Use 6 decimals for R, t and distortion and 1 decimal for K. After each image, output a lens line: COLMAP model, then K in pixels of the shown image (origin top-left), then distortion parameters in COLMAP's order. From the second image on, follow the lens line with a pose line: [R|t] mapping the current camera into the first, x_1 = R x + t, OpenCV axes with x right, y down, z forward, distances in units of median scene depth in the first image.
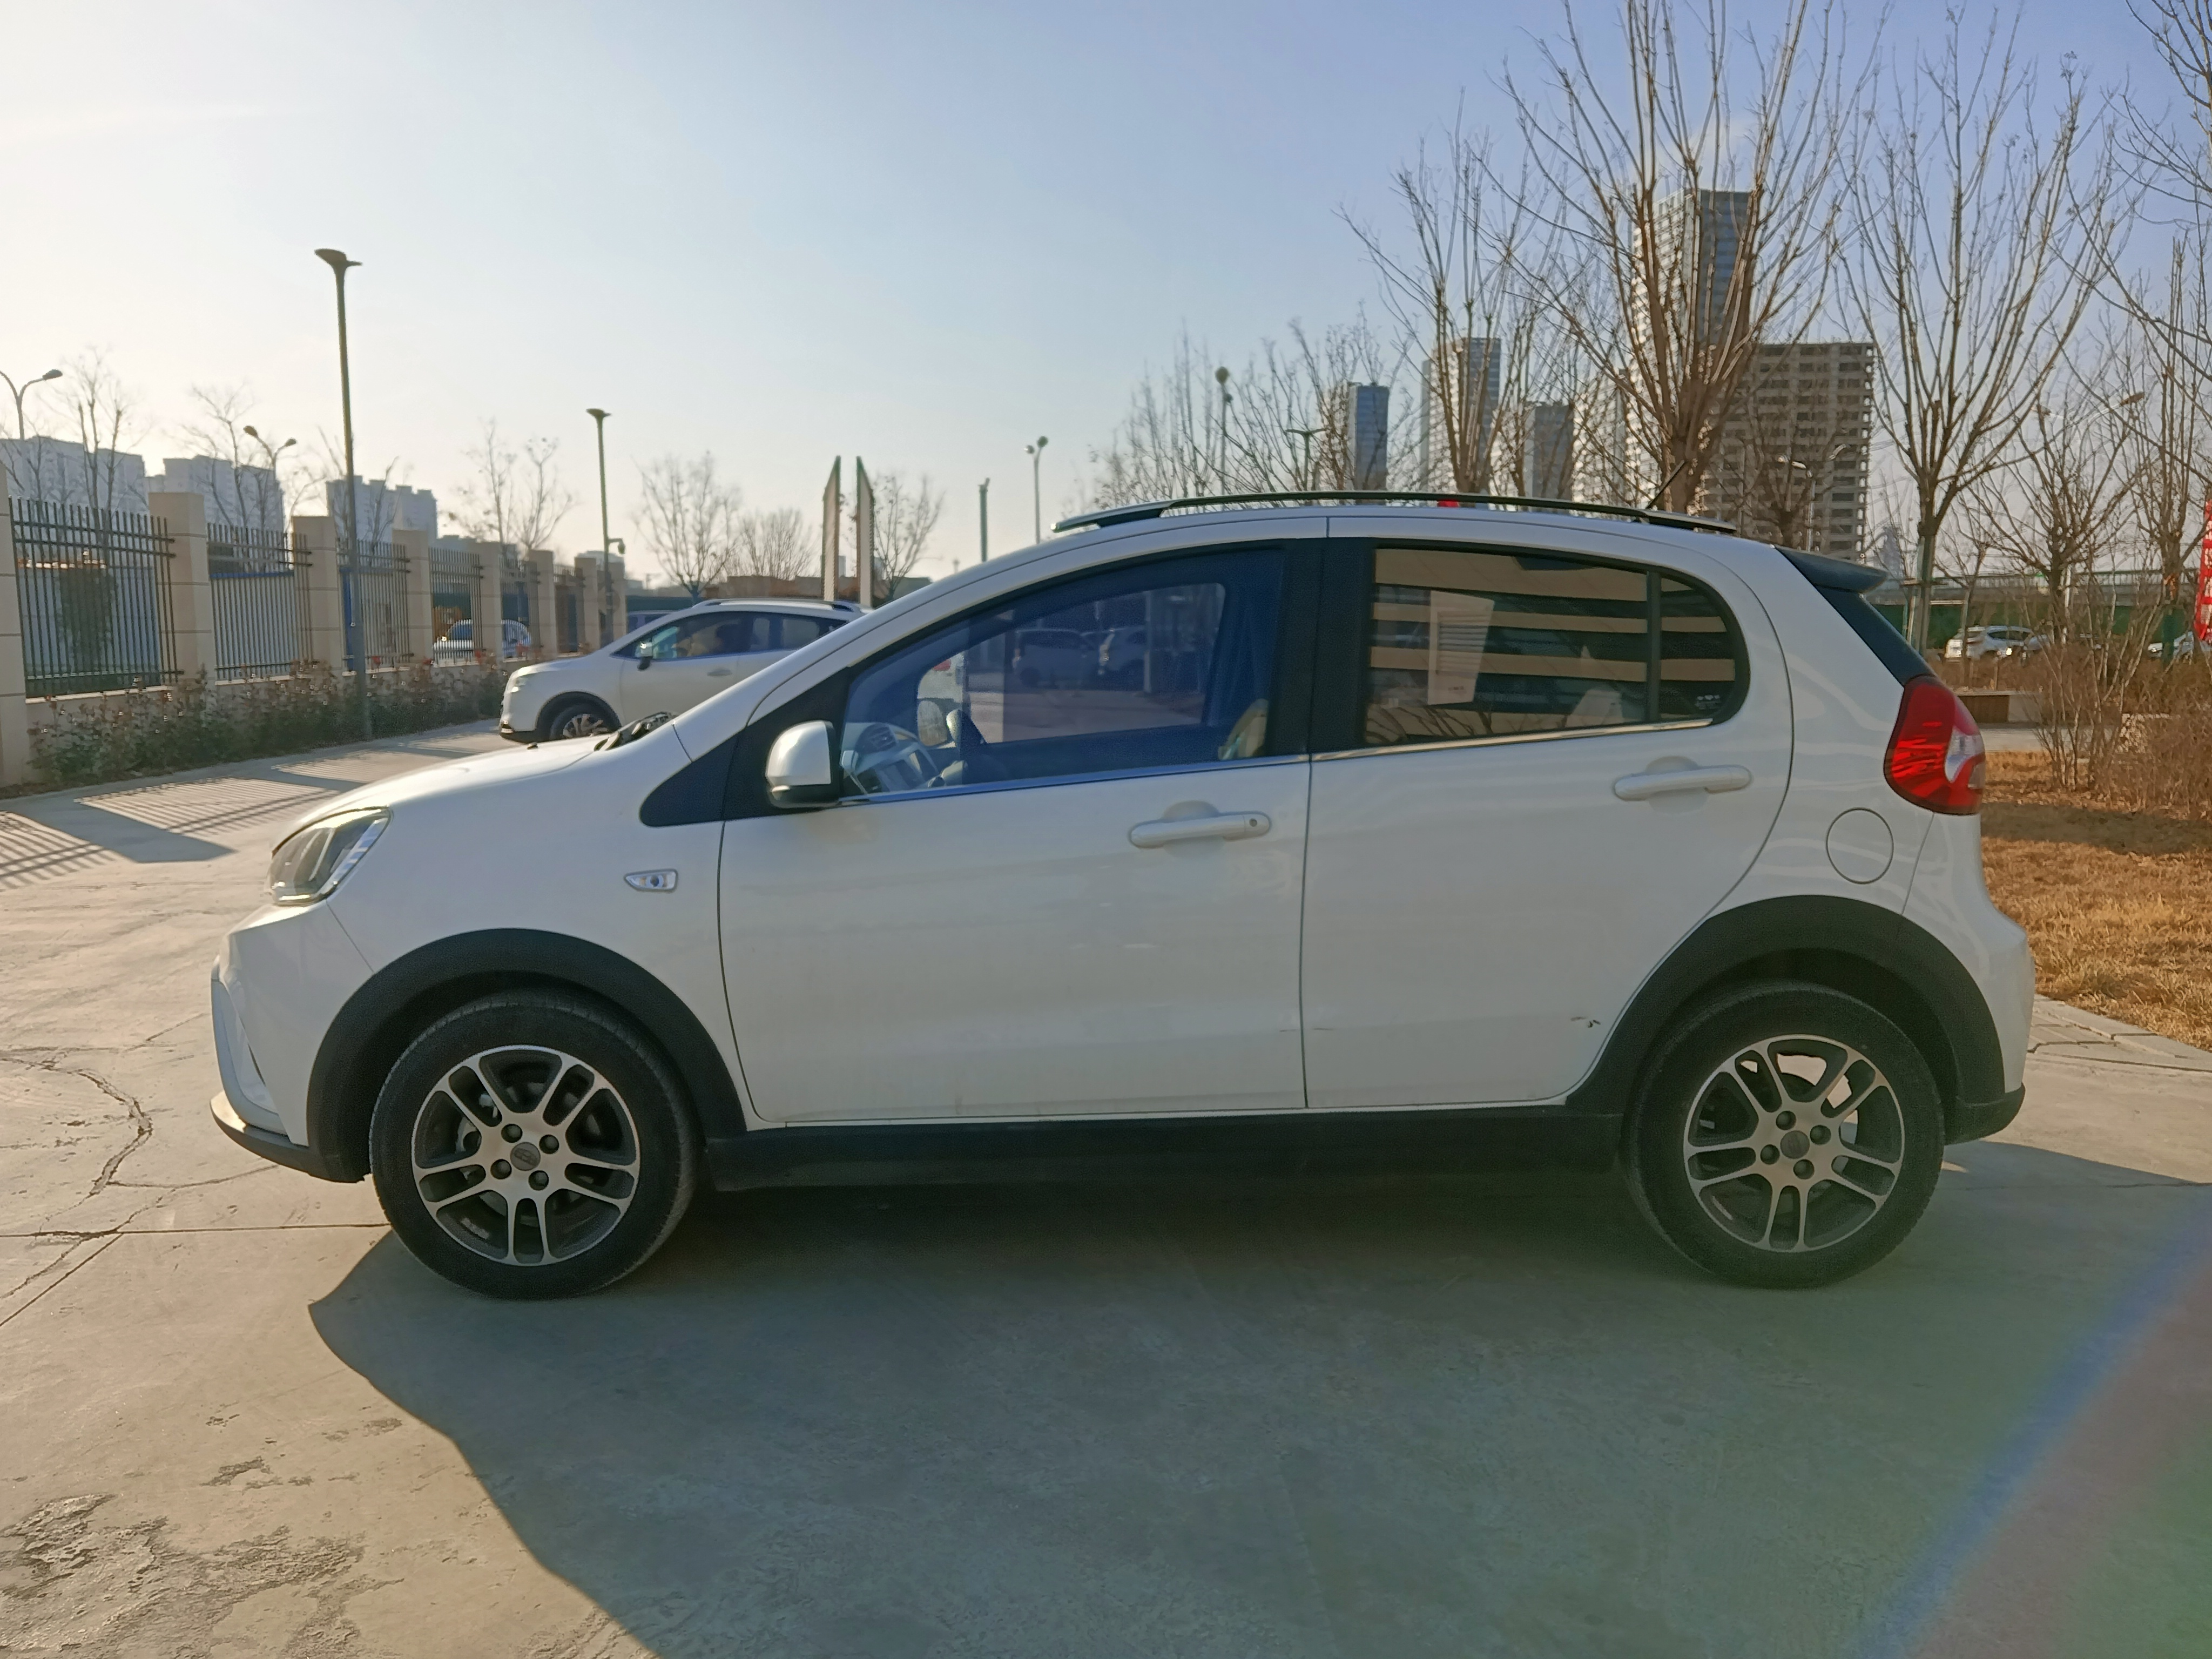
lens RADIAL K [[1629.3, 0, 1106.0], [0, 1629.3, 829.5], [0, 0, 1]] dist [-0.000096, -0.001039]
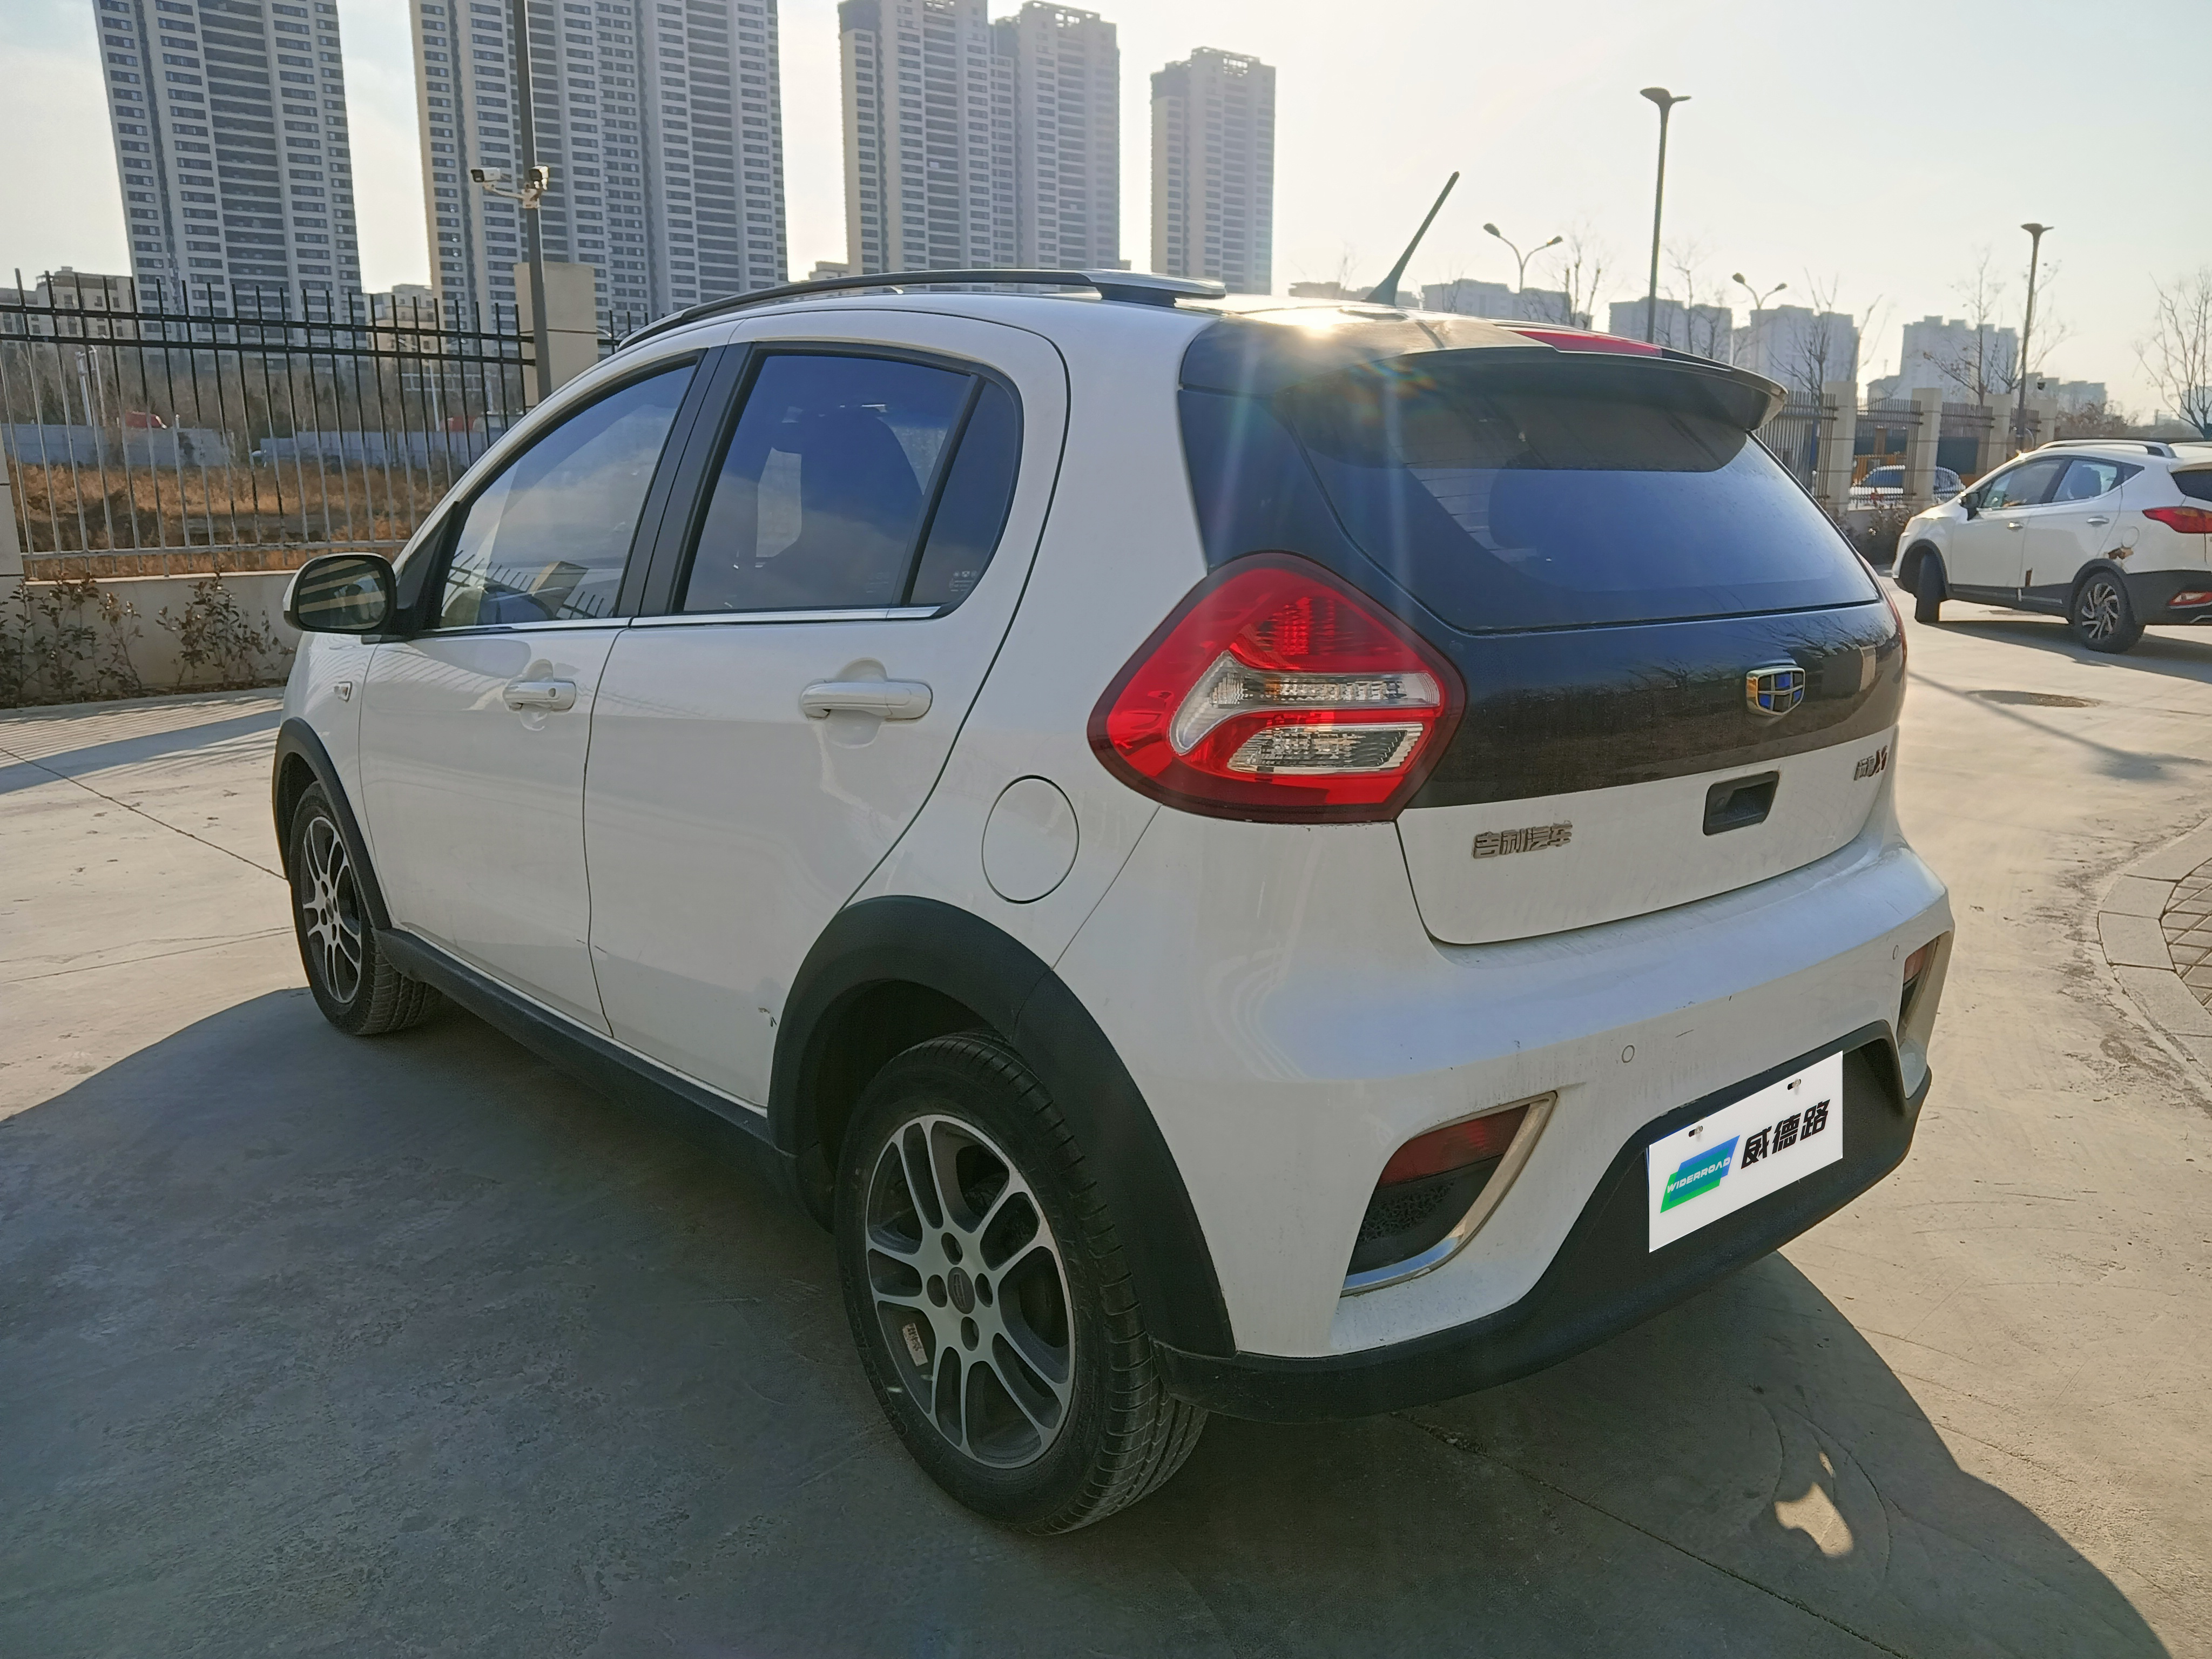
lens RADIAL K [[1629.3, 0, 1106.0], [0, 1629.3, 829.5], [0, 0, 1]] dist [-0.000096, -0.001039]
pose [[0.670544, 0.164243, -0.723461, 0.094956], [-0.097391, 0.986234, 0.133632, -0.007878], [0.735450, -0.019147, 0.677309, 0.065728]]
